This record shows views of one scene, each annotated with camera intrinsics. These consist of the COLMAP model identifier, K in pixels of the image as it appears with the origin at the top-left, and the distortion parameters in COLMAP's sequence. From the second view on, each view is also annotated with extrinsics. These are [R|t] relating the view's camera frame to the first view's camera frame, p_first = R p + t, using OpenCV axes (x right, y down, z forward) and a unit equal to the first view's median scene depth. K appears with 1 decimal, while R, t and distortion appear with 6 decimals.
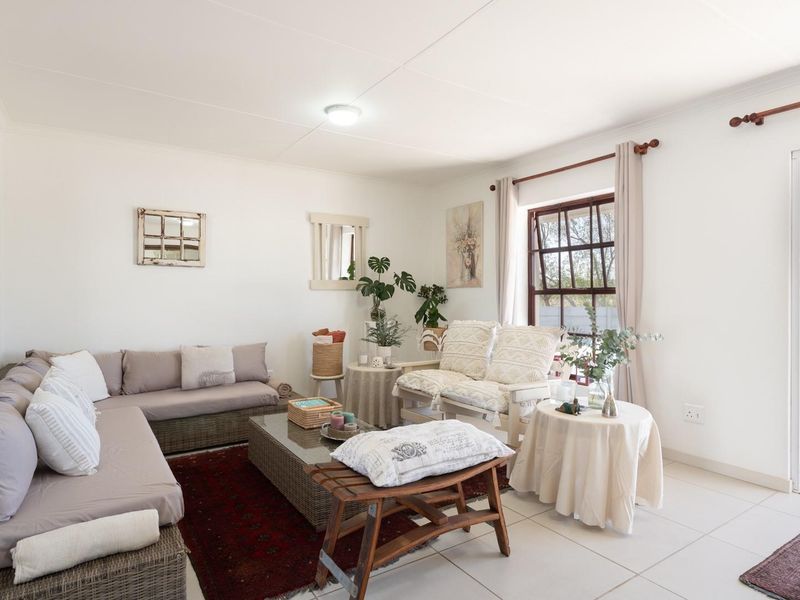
lens RADIAL K [[458.4, 0, 404.5], [0, 458.4, 301.6], [0, 0, 1]] dist [0.011703, 0.001284]
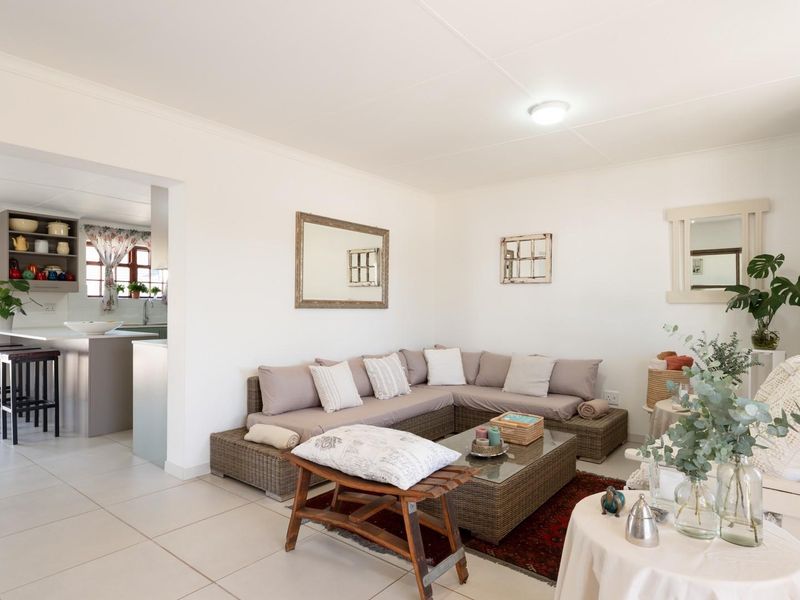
lens RADIAL K [[475.0, 0, 417.1], [0, 475.0, 315.9], [0, 0, 1]] dist [0.000214, 0.000310]
pose [[0.344661, 0.017892, -0.938557, 0.520848], [-0.022233, 0.999693, 0.010893, -0.003003], [0.938464, 0.017112, 0.344953, 0.340262]]
